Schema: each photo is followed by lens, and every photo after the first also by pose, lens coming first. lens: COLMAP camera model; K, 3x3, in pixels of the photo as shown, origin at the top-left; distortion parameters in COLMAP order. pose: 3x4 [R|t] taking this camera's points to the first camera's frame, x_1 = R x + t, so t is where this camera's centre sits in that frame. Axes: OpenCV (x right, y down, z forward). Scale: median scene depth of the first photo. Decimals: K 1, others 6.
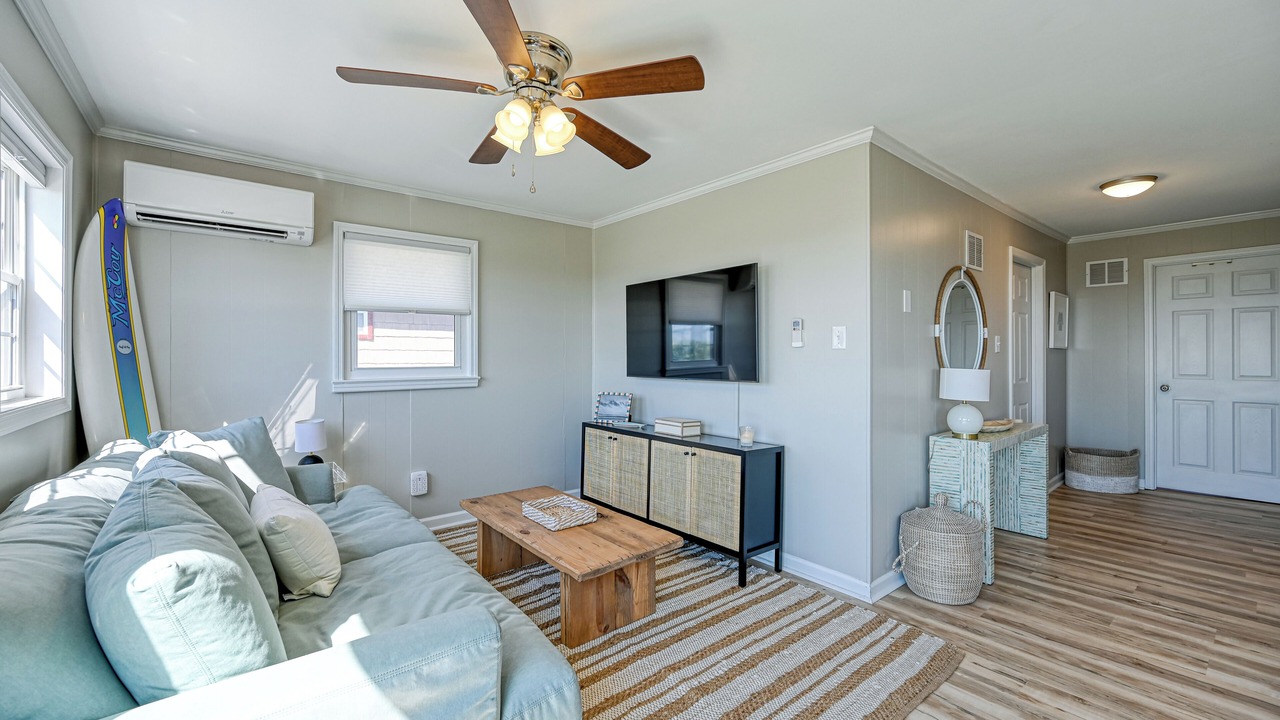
lens RADIAL K [[513.9, 0, 647.1], [0, 513.9, 352.1], [0, 0, 1]] dist [-0.003686, 0.000127]
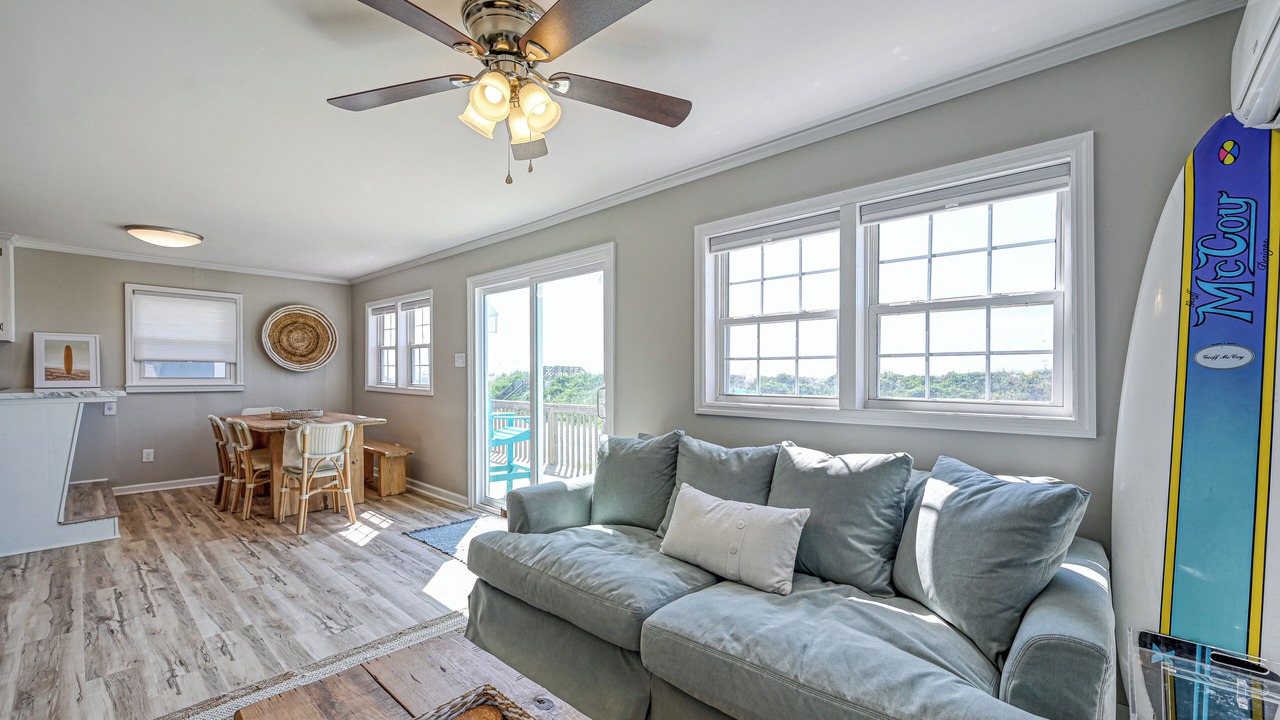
lens RADIAL K [[513.9, 0, 651.0], [0, 513.9, 386.1], [0, 0, 1]] dist [-0.003686, 0.000127]
pose [[-0.991343, -0.000167, -0.131299, -0.246957], [-0.001778, 0.999925, 0.012148, 0.016572], [0.131287, 0.012277, -0.991268, 1.379849]]
